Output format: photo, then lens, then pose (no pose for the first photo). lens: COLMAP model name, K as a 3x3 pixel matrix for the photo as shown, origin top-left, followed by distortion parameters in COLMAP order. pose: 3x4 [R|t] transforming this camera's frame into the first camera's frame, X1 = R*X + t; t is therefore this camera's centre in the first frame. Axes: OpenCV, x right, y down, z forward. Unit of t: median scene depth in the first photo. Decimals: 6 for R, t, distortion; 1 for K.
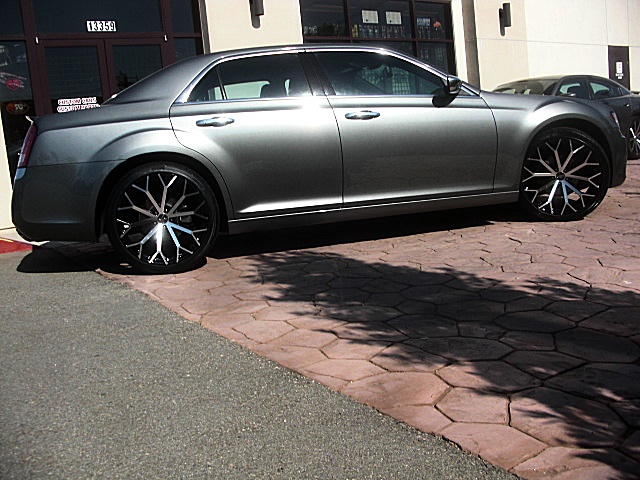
lens RADIAL K [[616.5, 0, 311.6], [0, 616.5, 240.1], [0, 0, 1]] dist [-0.209719, 0.183585]
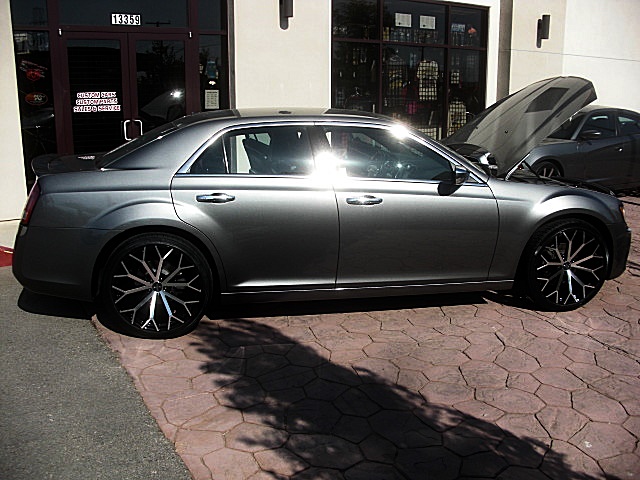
lens RADIAL K [[616.5, 0, 311.6], [0, 616.5, 240.1], [0, 0, 1]] dist [-0.209719, 0.183585]
pose [[0.994194, 0.104457, -0.025827, 0.028445], [-0.102071, 0.991484, 0.080872, -0.196573], [0.034054, -0.077766, 0.996390, -0.005140]]
